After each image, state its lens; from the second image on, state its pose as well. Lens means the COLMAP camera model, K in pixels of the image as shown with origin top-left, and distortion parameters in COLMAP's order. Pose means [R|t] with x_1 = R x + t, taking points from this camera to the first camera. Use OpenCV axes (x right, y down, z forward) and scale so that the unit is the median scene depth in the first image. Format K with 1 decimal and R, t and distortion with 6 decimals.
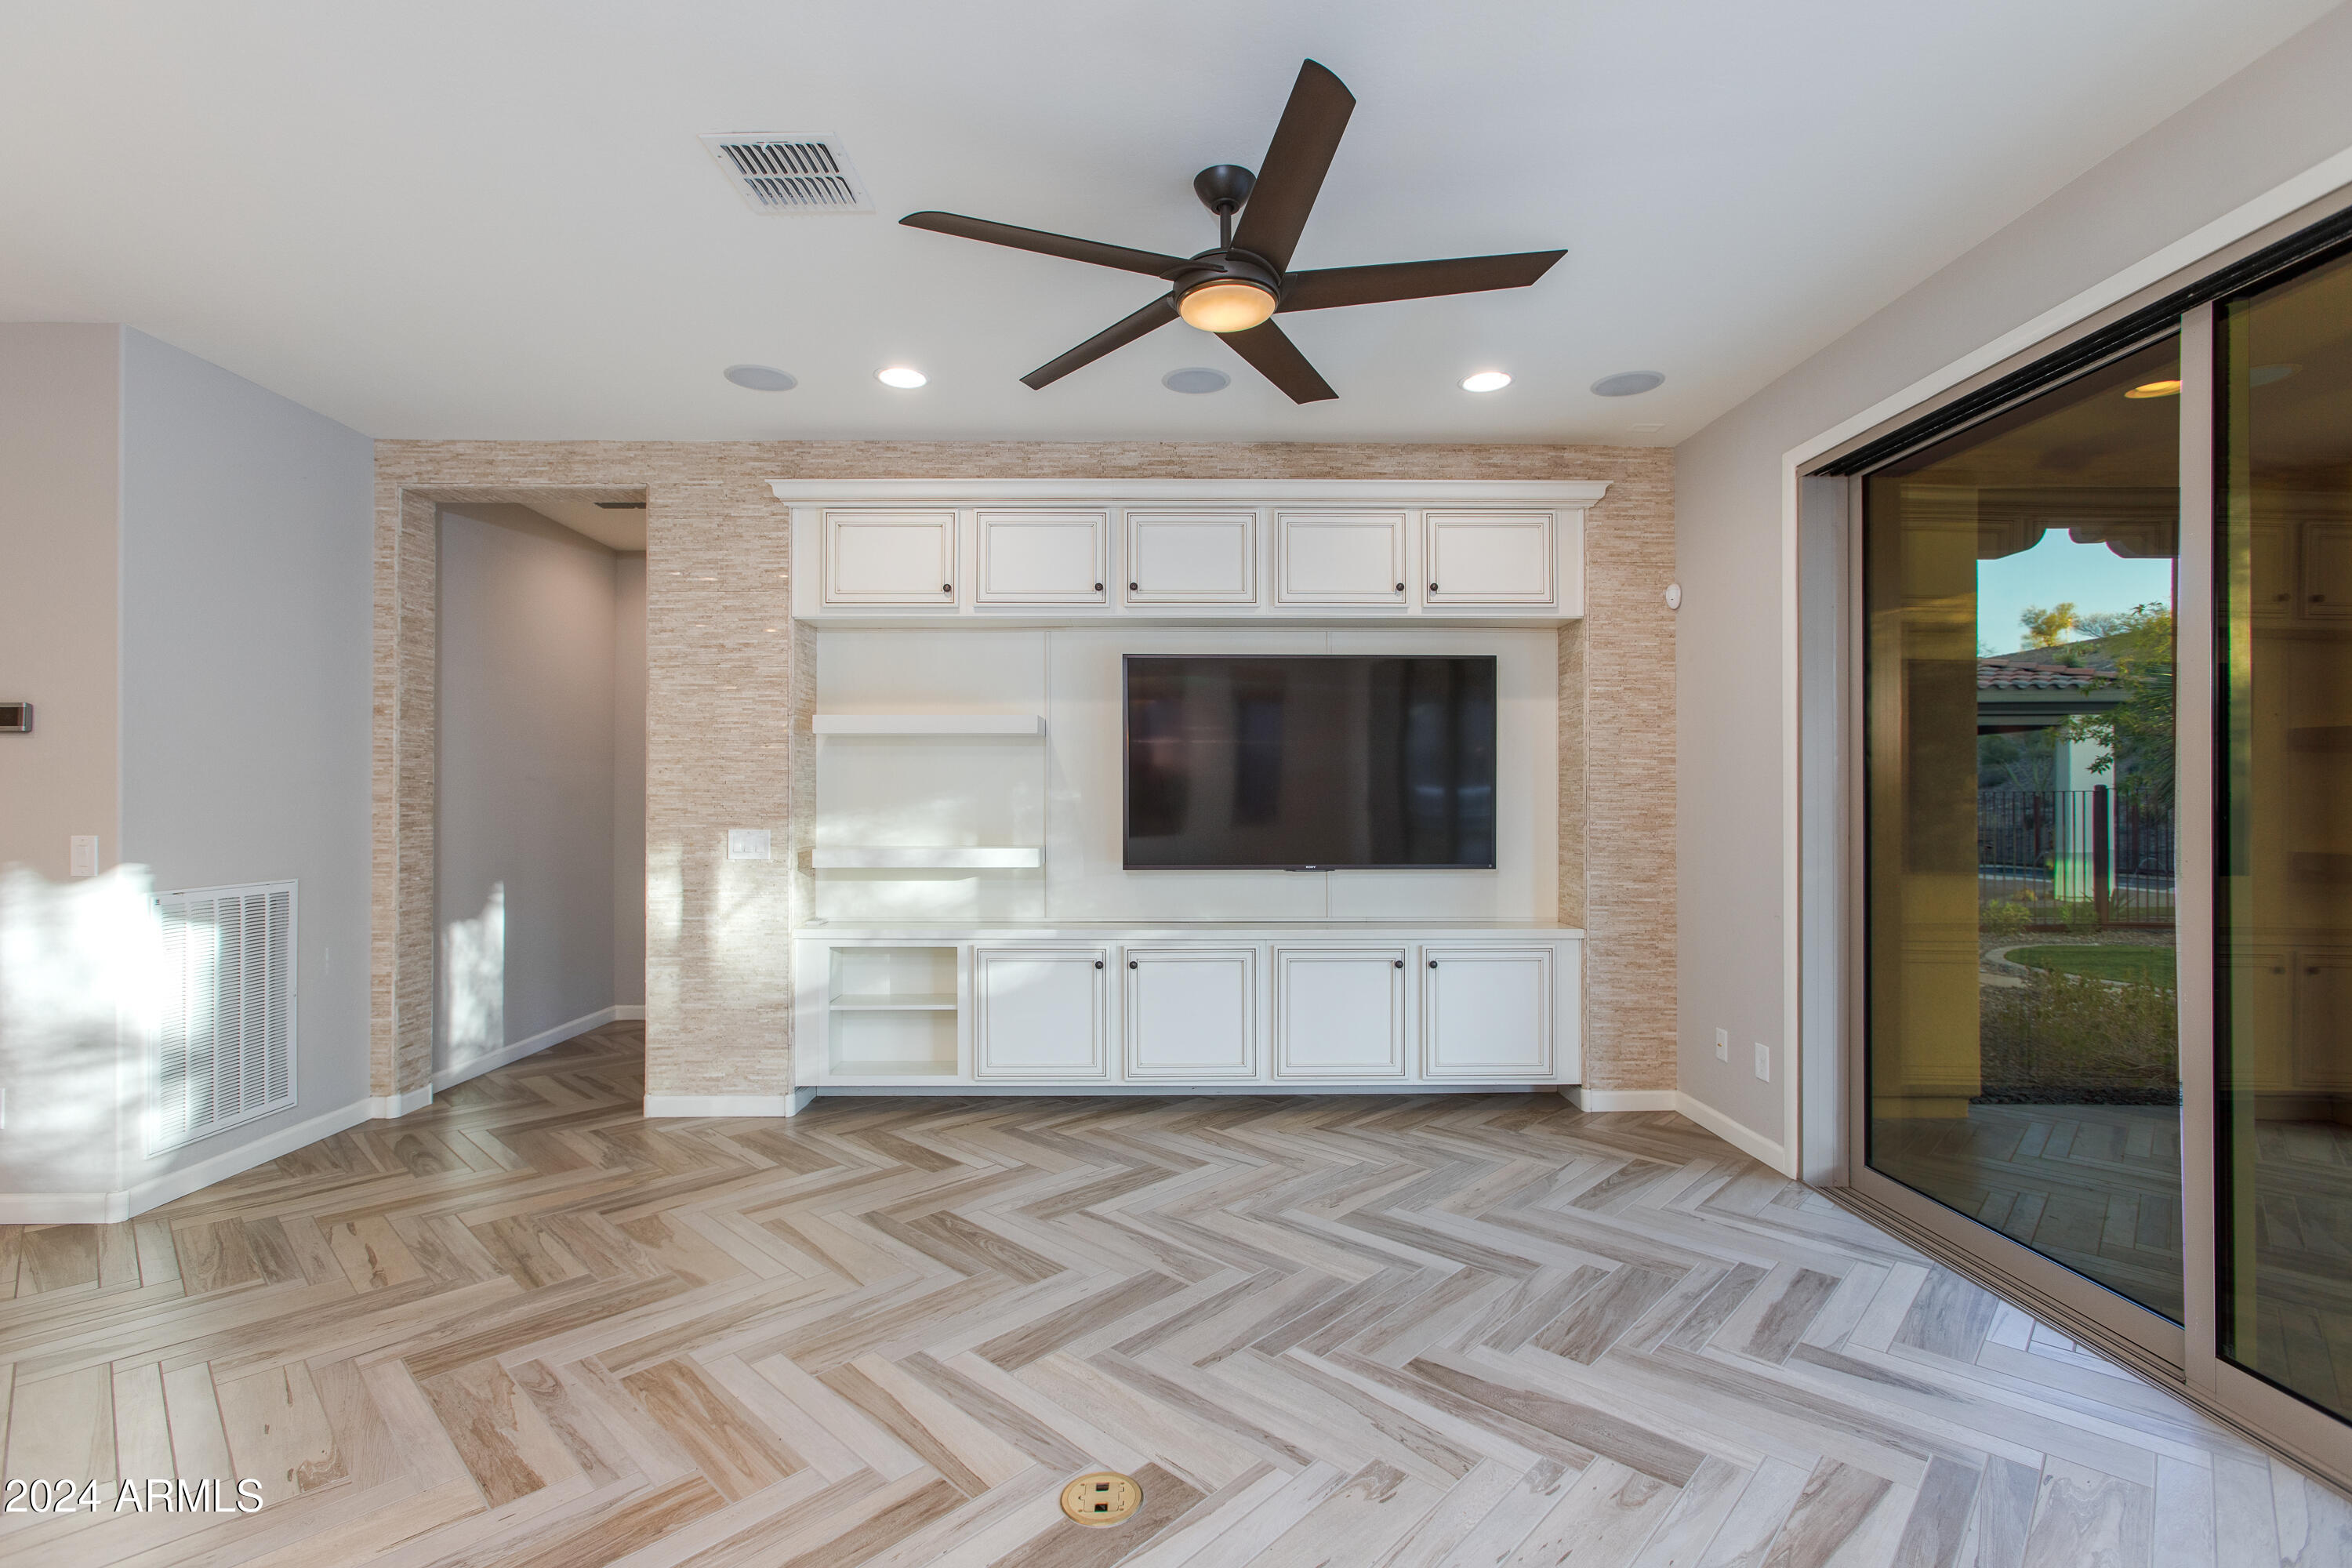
lens RADIAL K [[1061.6, 0, 1166.9], [0, 1061.6, 795.0], [0, 0, 1]] dist [-0.029380, 0.020938]
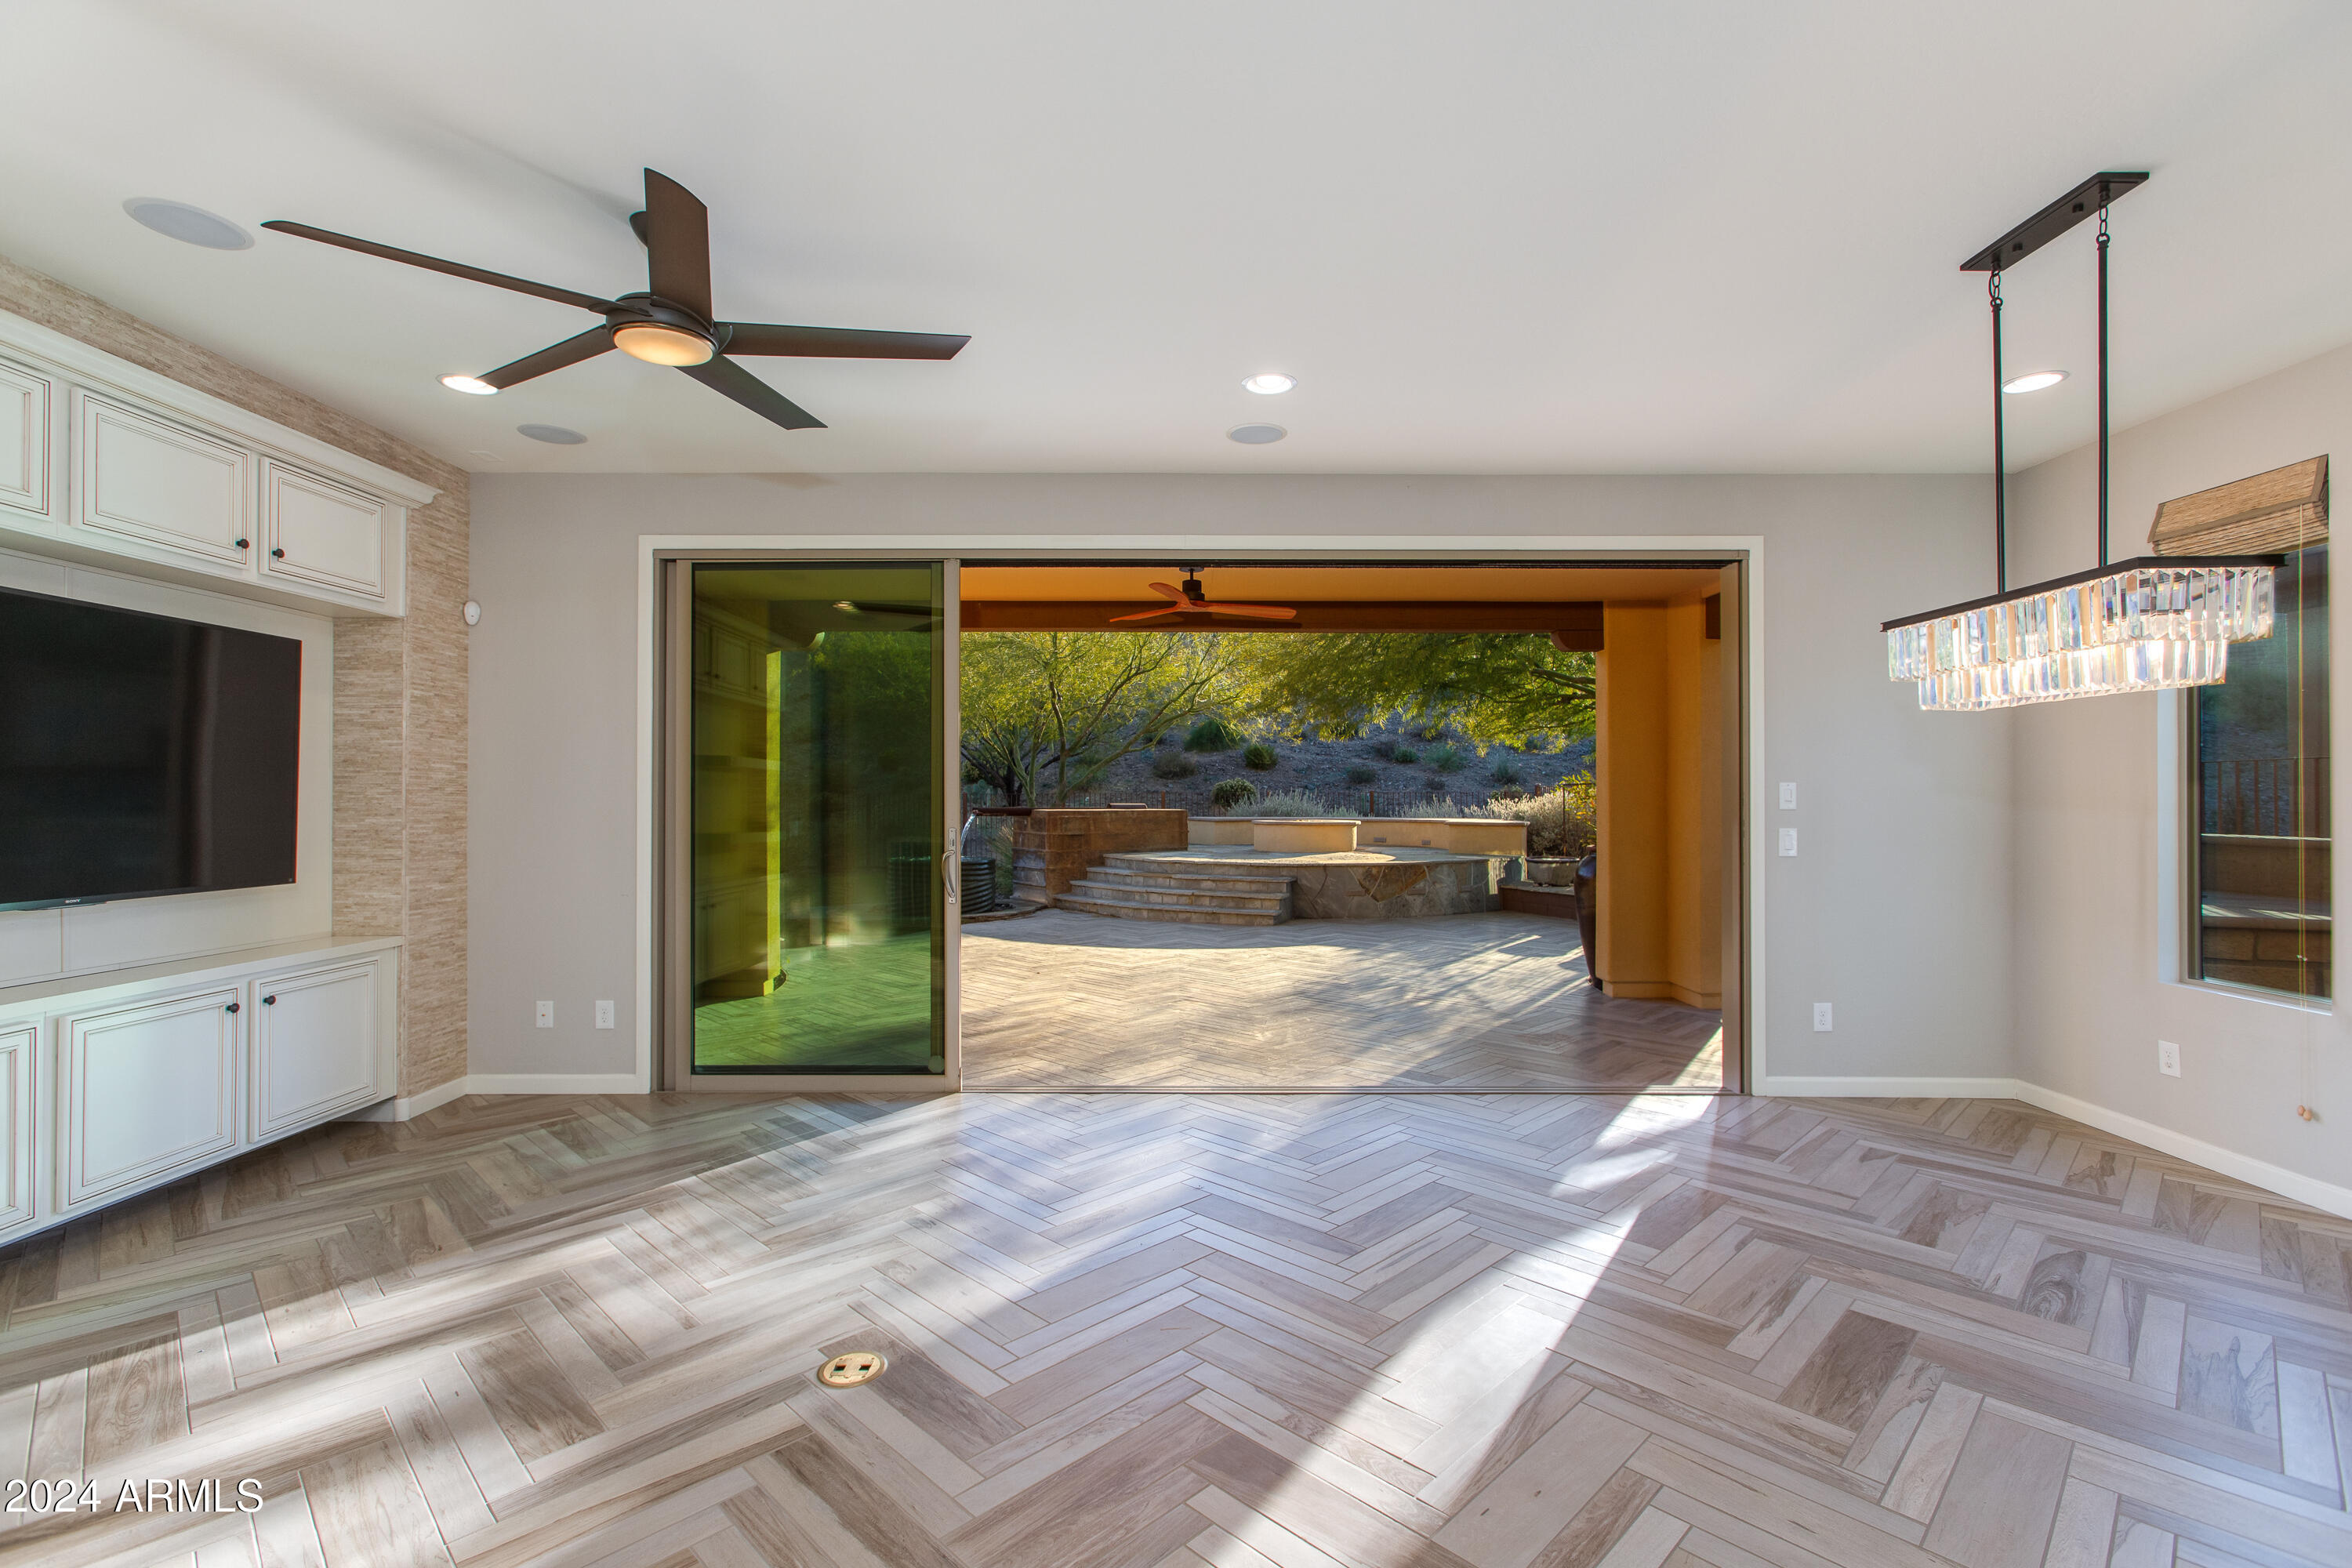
lens RADIAL K [[1060.9, 0, 1181.7], [0, 1060.9, 793.7], [0, 0, 1]] dist [-0.009040, 0.009242]
pose [[0.013254, 0.004609, 0.999902, -0.587061], [-0.004217, 0.999981, -0.004554, -0.003386], [-0.999903, -0.004156, 0.013273, 0.266477]]
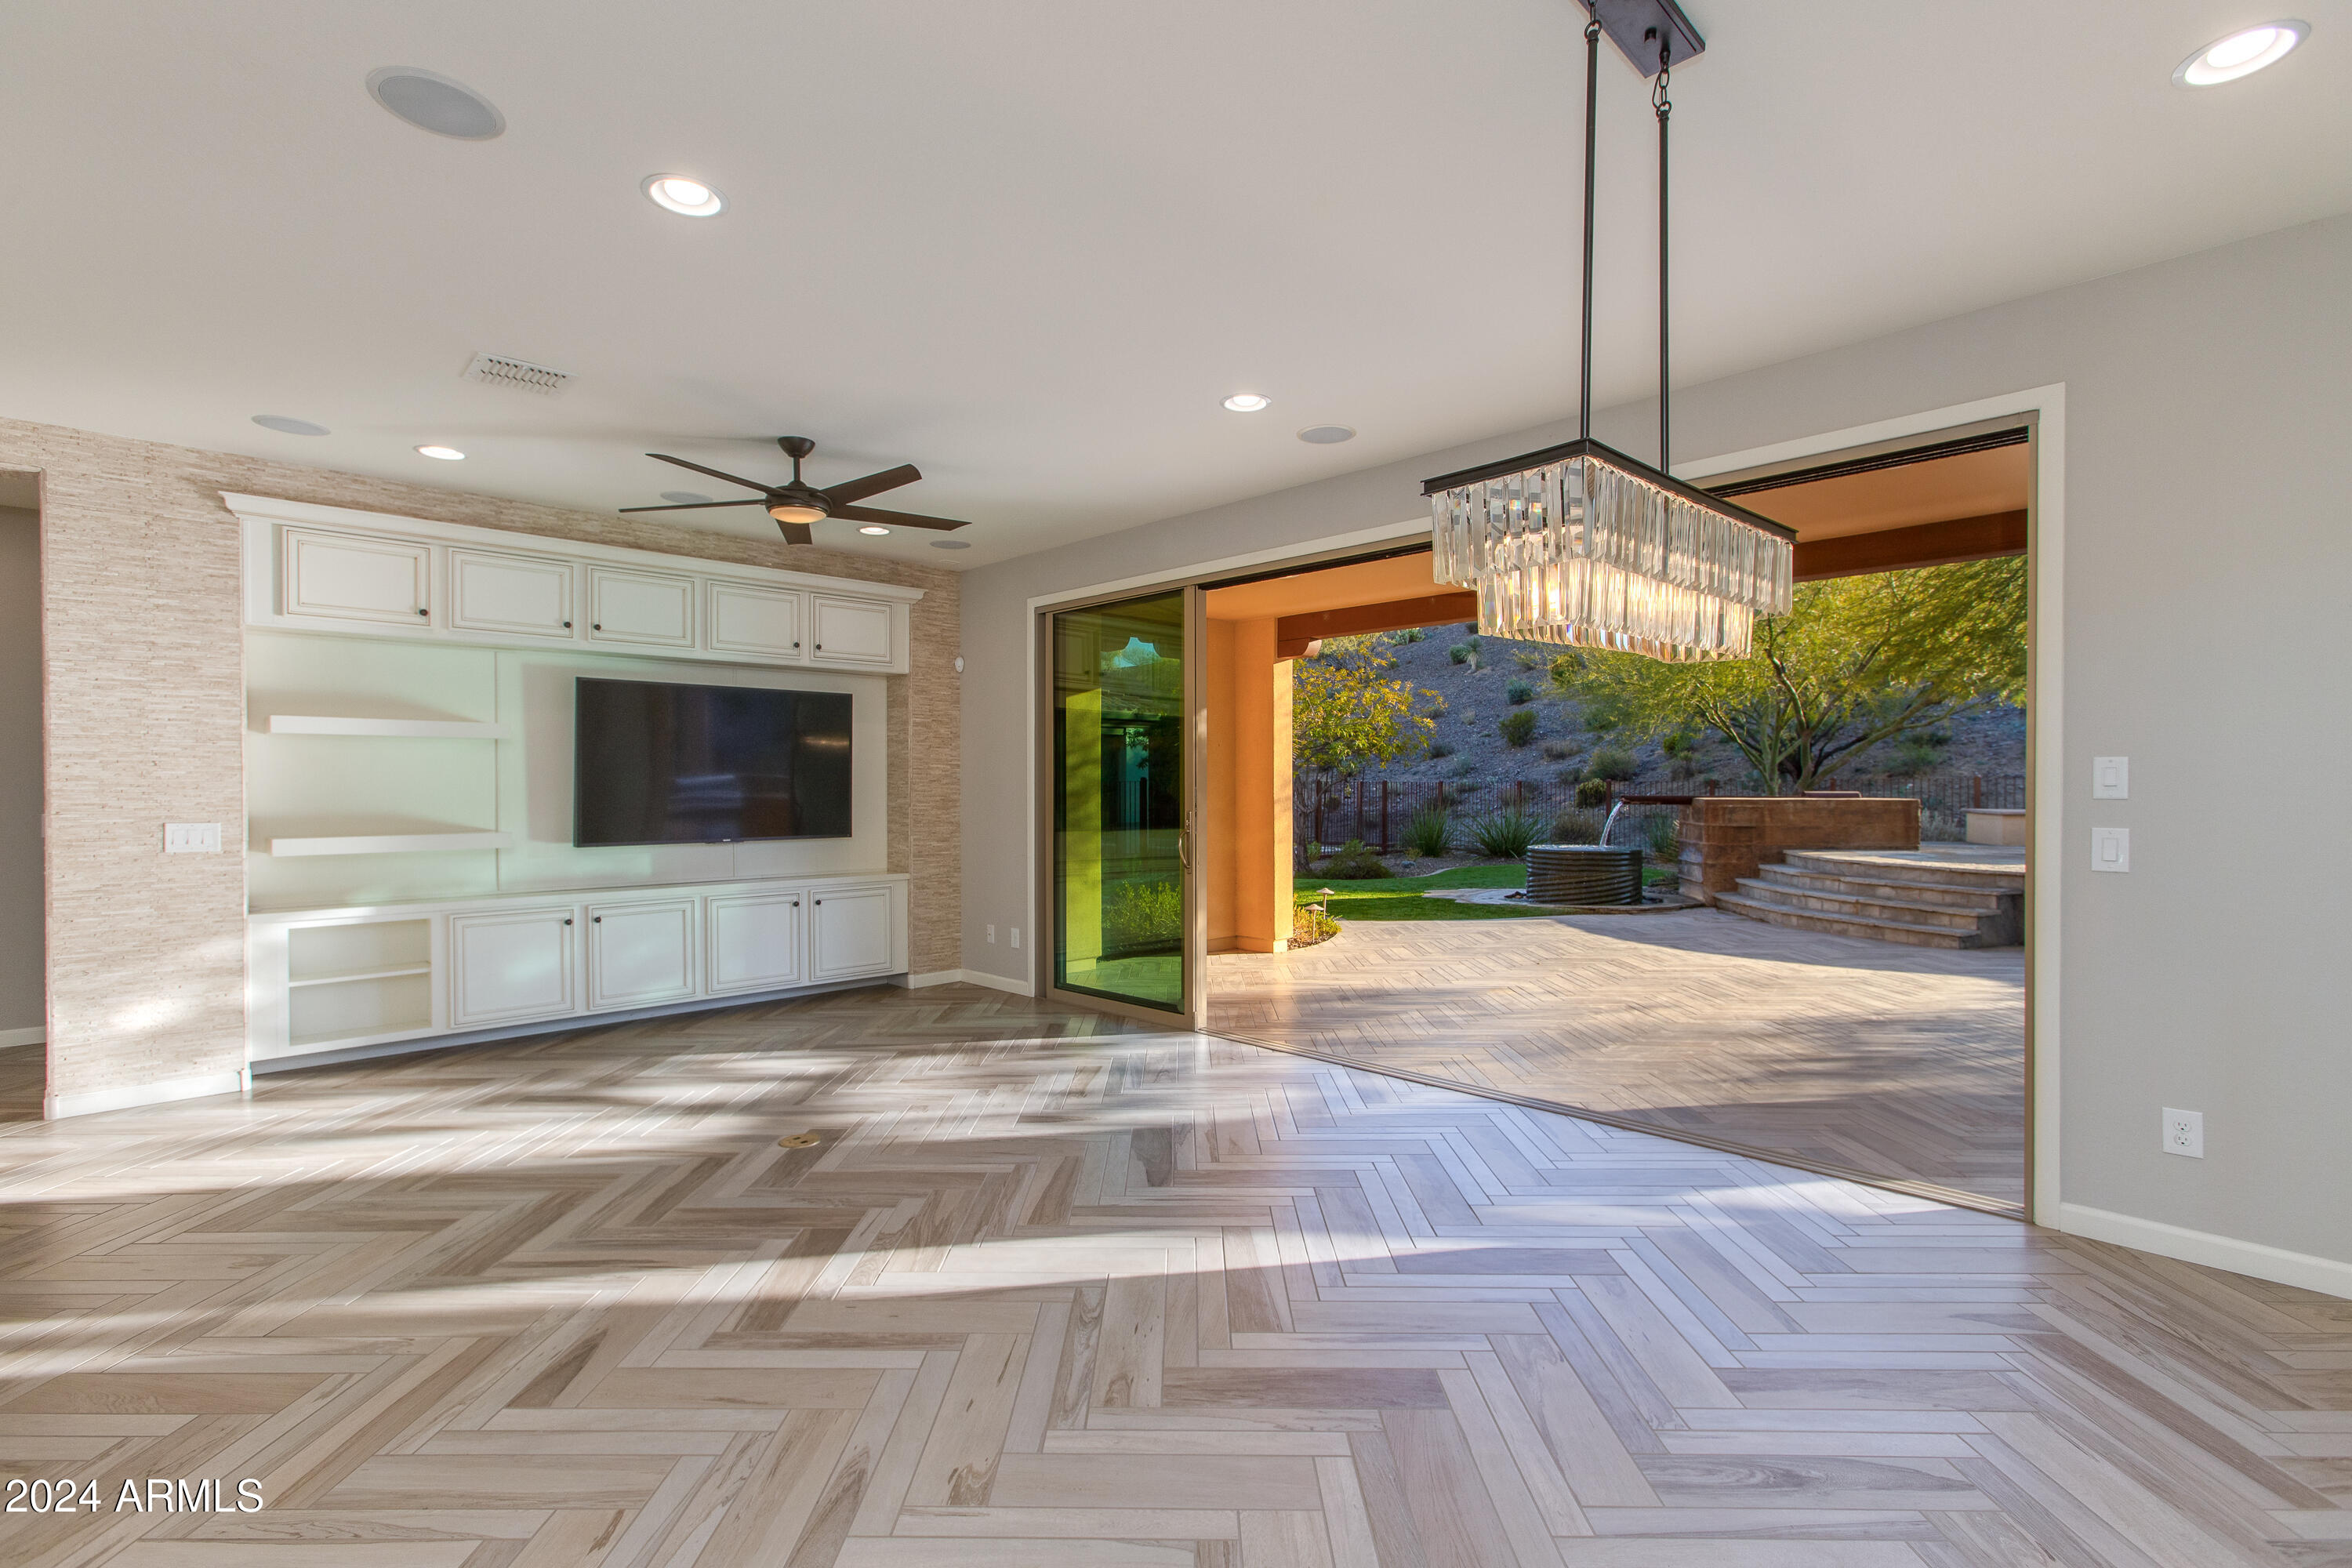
lens RADIAL K [[1080.0, 0, 1180.0], [0, 1080.0, 792.3], [0, 0, 1]] dist [0.002057, 0.001722]
pose [[0.722092, -0.005729, 0.691774, -0.429063], [0.000862, 0.999972, 0.007381, -0.004441], [-0.691797, -0.004734, 0.722077, -0.440257]]
